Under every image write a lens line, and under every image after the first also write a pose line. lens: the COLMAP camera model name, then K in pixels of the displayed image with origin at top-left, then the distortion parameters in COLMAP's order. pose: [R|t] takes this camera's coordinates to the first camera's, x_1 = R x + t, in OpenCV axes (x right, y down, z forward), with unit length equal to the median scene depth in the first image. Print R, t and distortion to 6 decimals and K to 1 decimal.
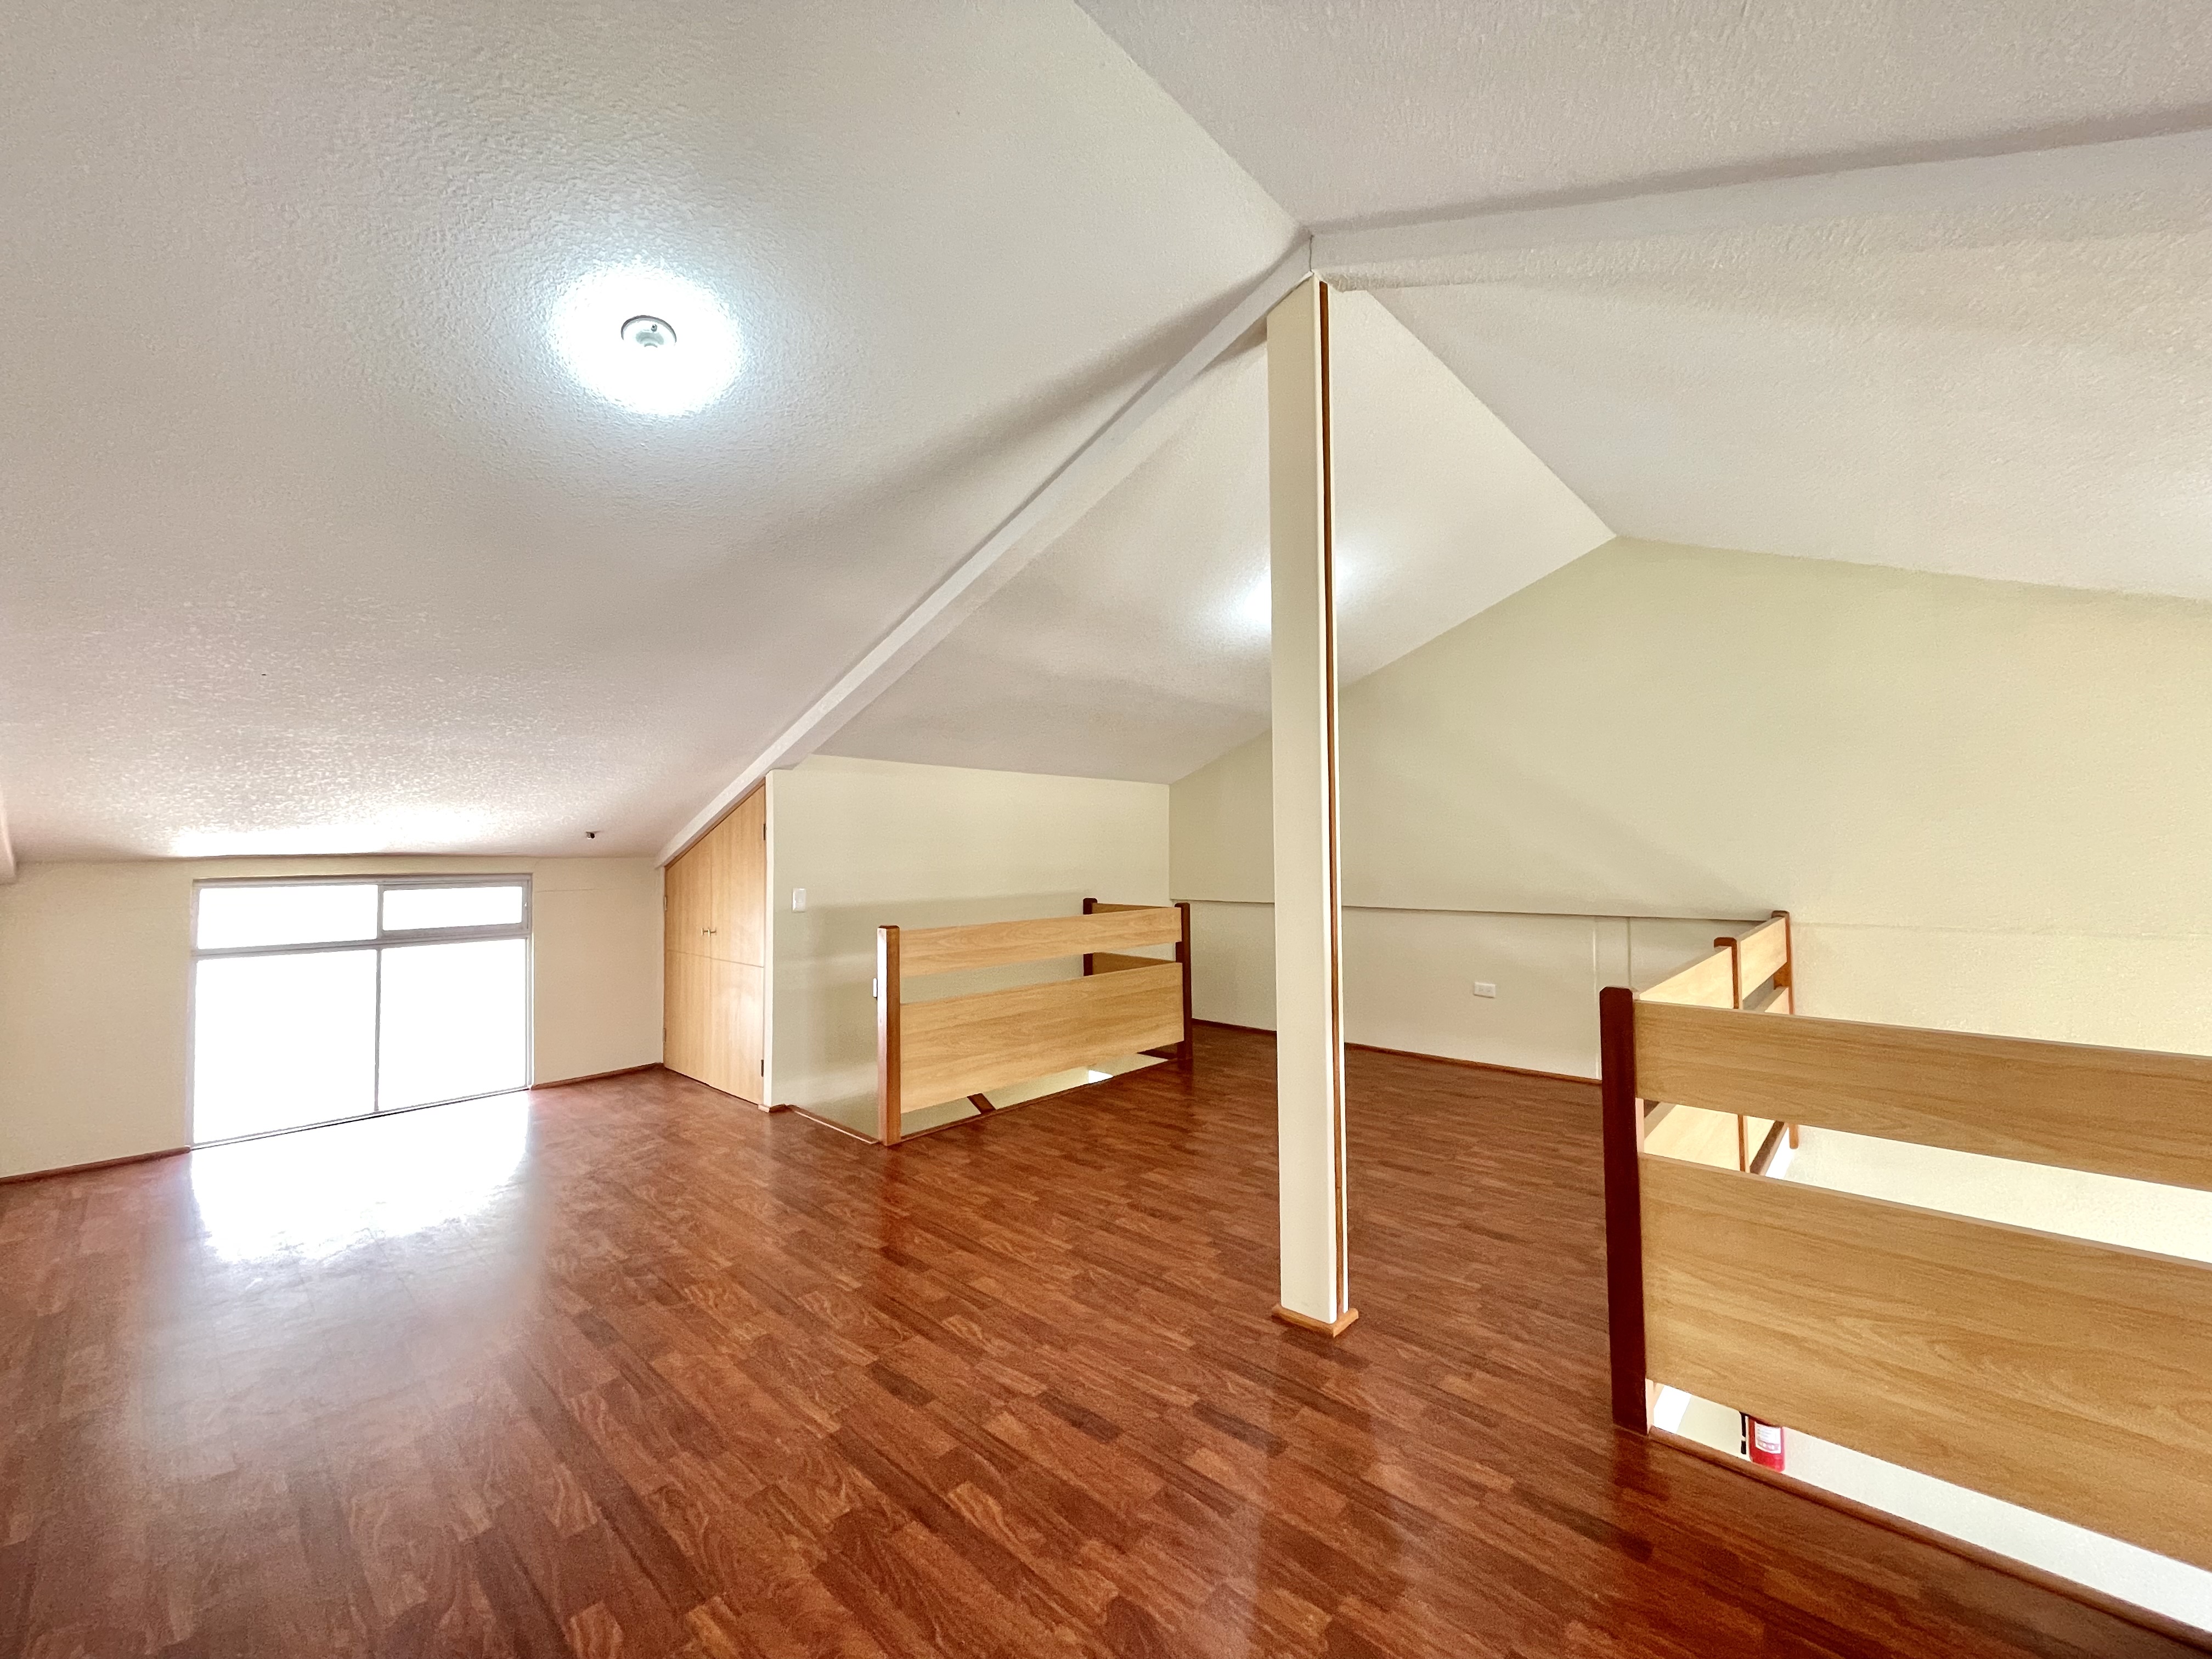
lens RADIAL K [[894.4, 0, 1099.3], [0, 894.4, 826.0], [0, 0, 1]] dist [-0.003543, 0.000604]
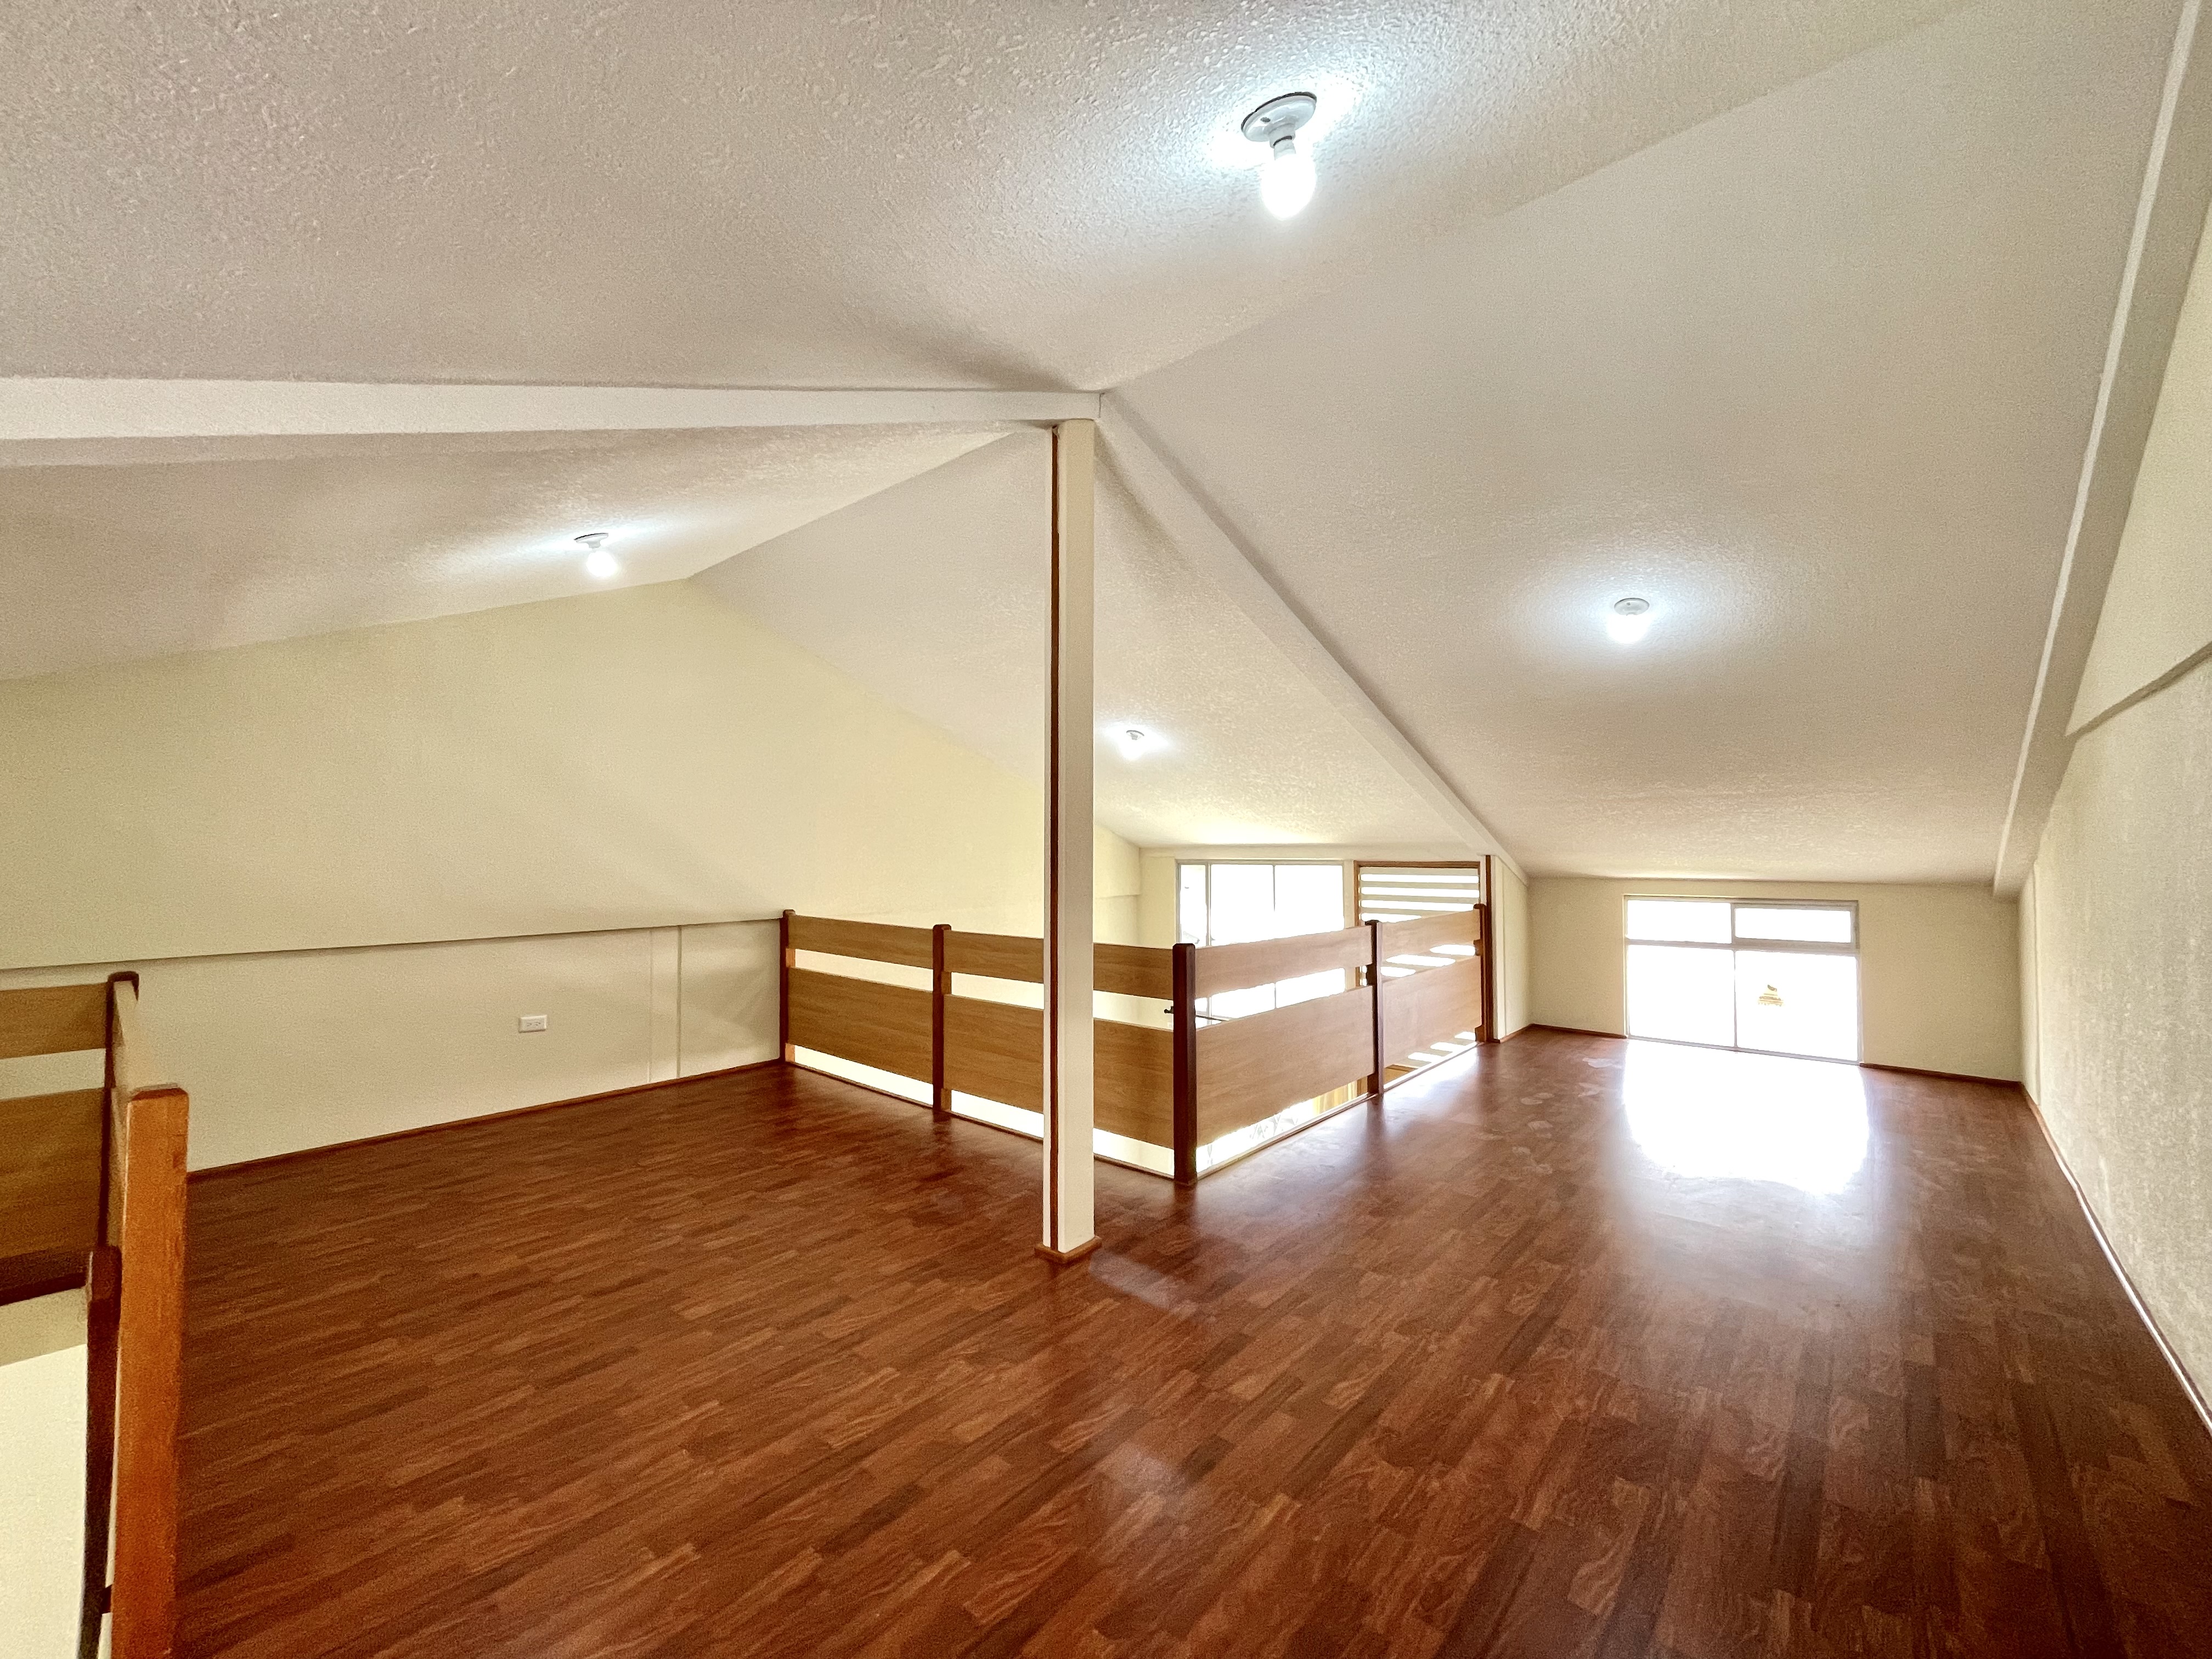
lens RADIAL K [[894.4, 0, 1098.3], [0, 894.4, 823.5], [0, 0, 1]] dist [-0.003543, 0.000604]
pose [[-0.025184, 0.035862, 0.999039, -0.577933], [-0.026585, 0.998979, -0.036530, 0.003168], [-0.999329, -0.027480, -0.024205, 0.569640]]
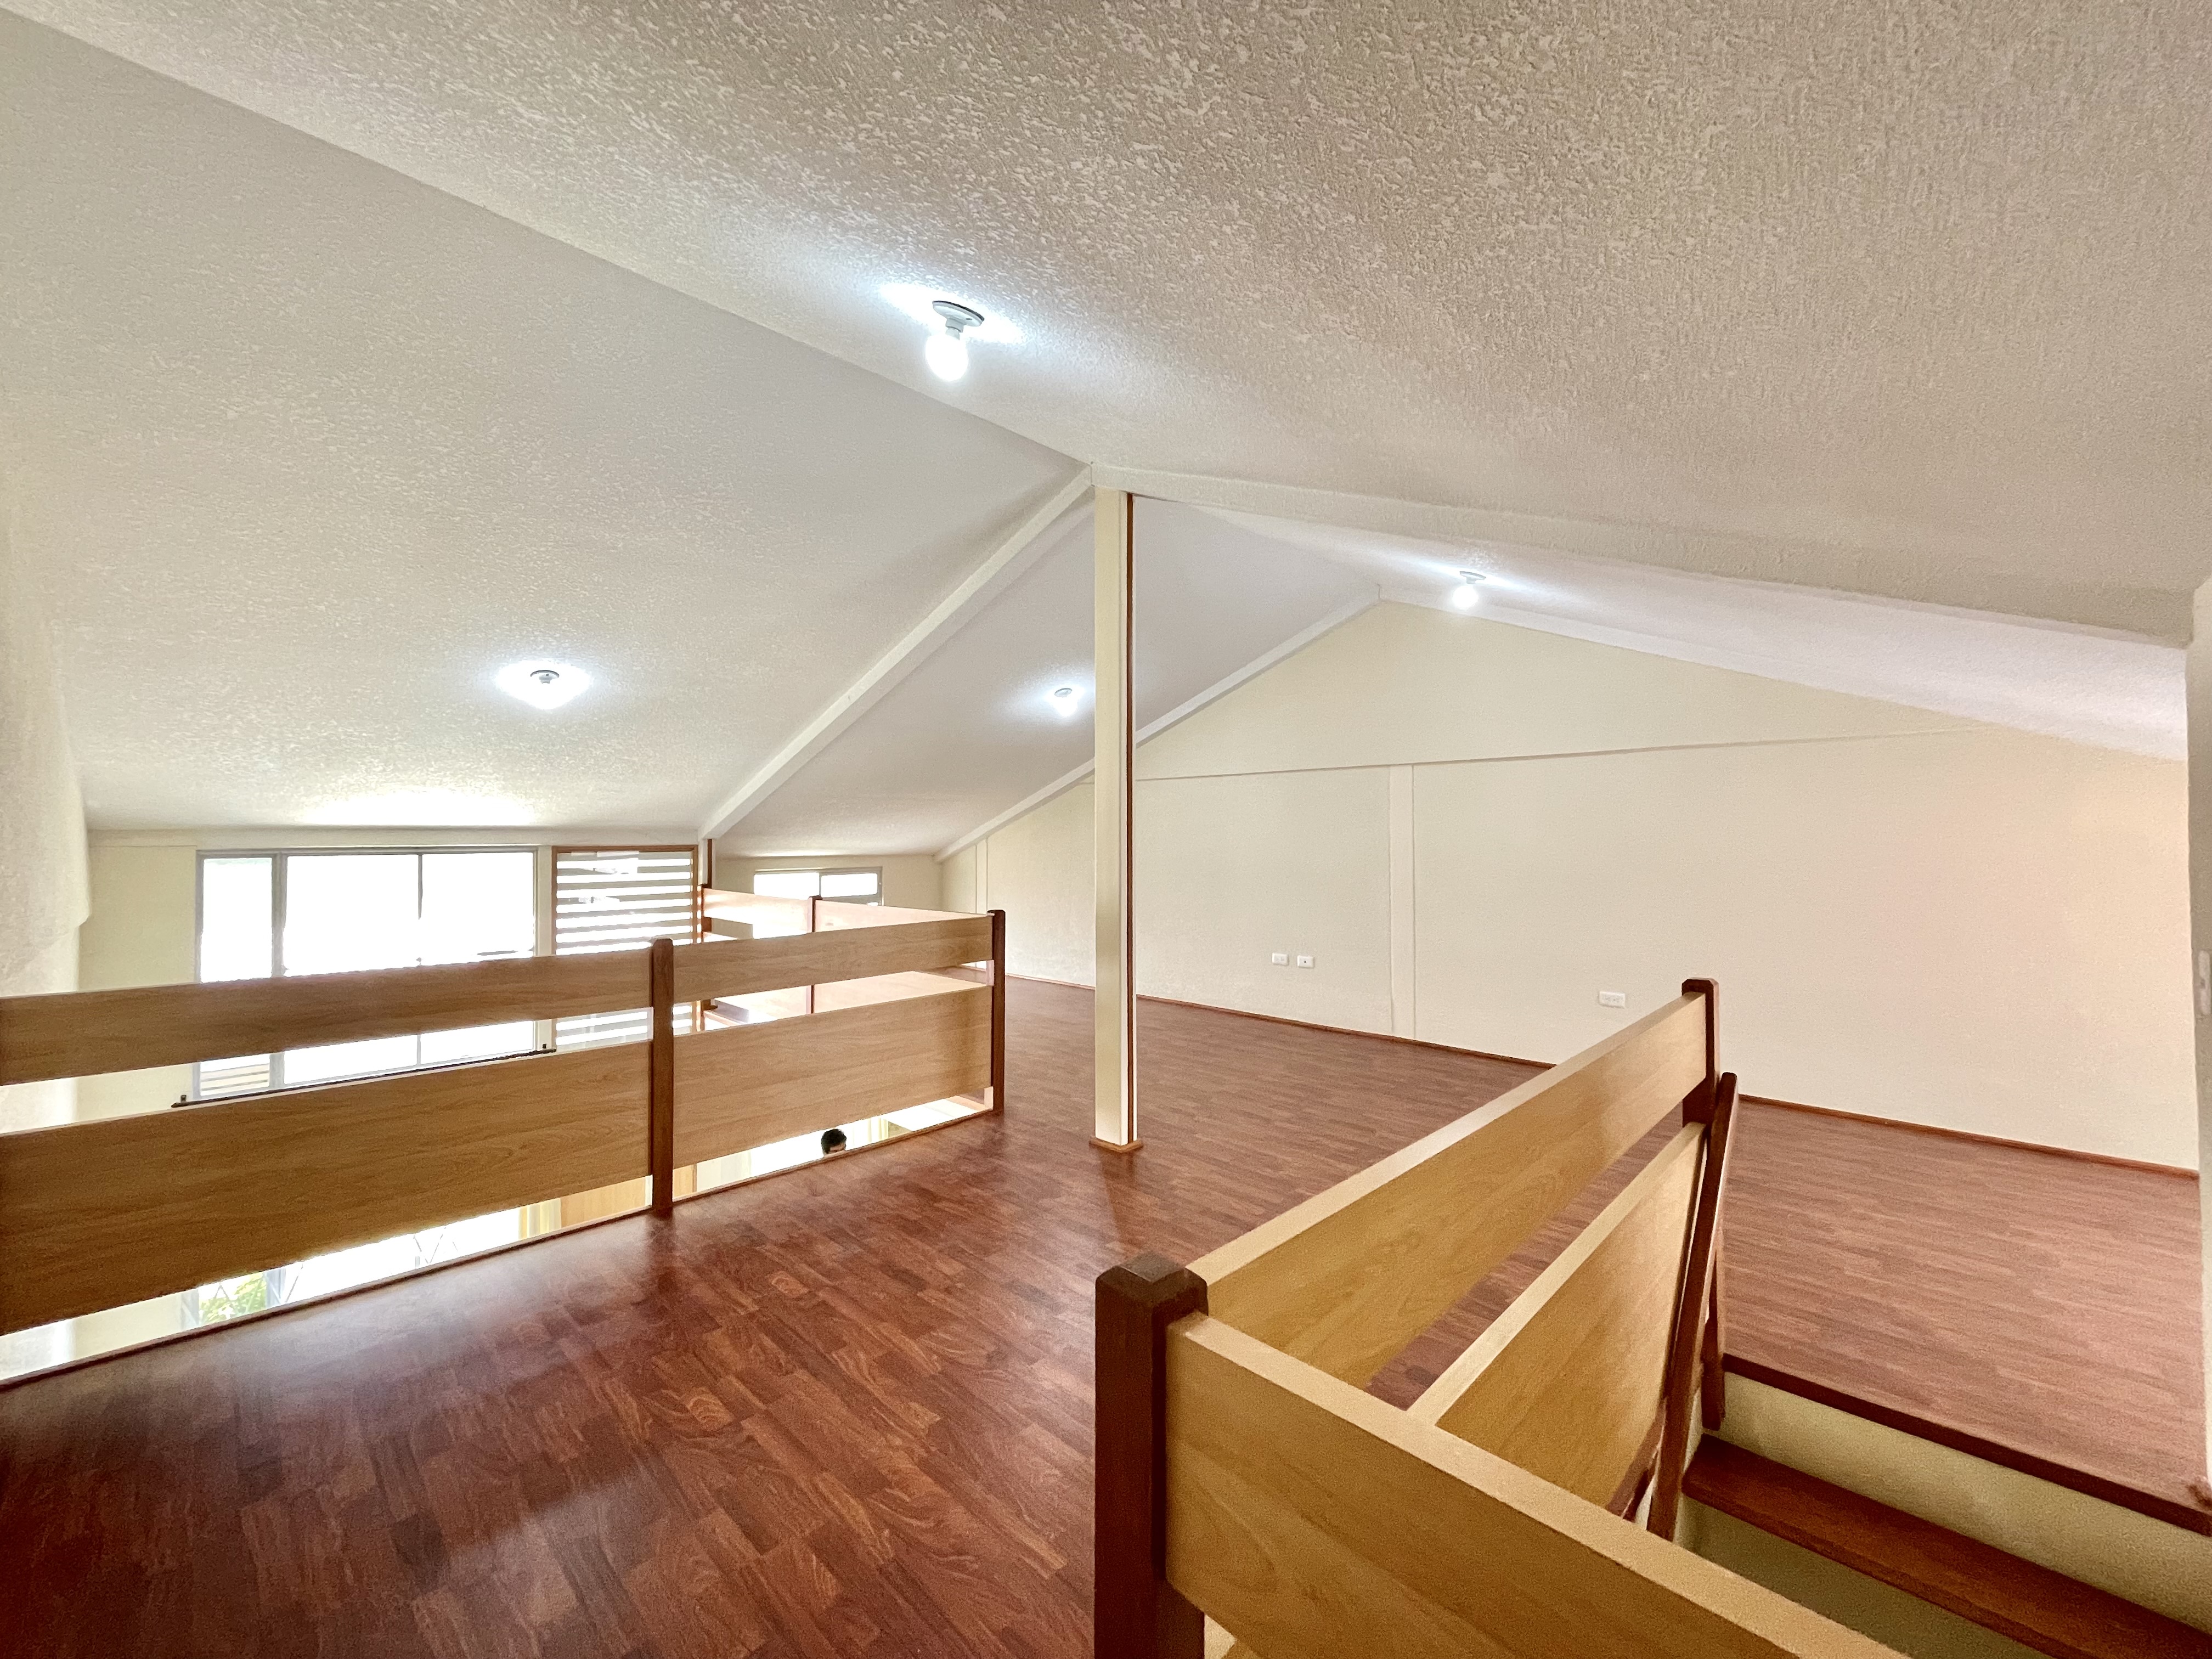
lens RADIAL K [[894.4, 0, 1094.5], [0, 894.4, 828.7], [0, 0, 1]] dist [-0.003543, 0.000604]
pose [[-0.999412, 0.007792, 0.033385, 0.125814], [0.006595, 0.999336, -0.035824, 0.027686], [-0.033642, -0.035583, -0.998800, 1.472421]]
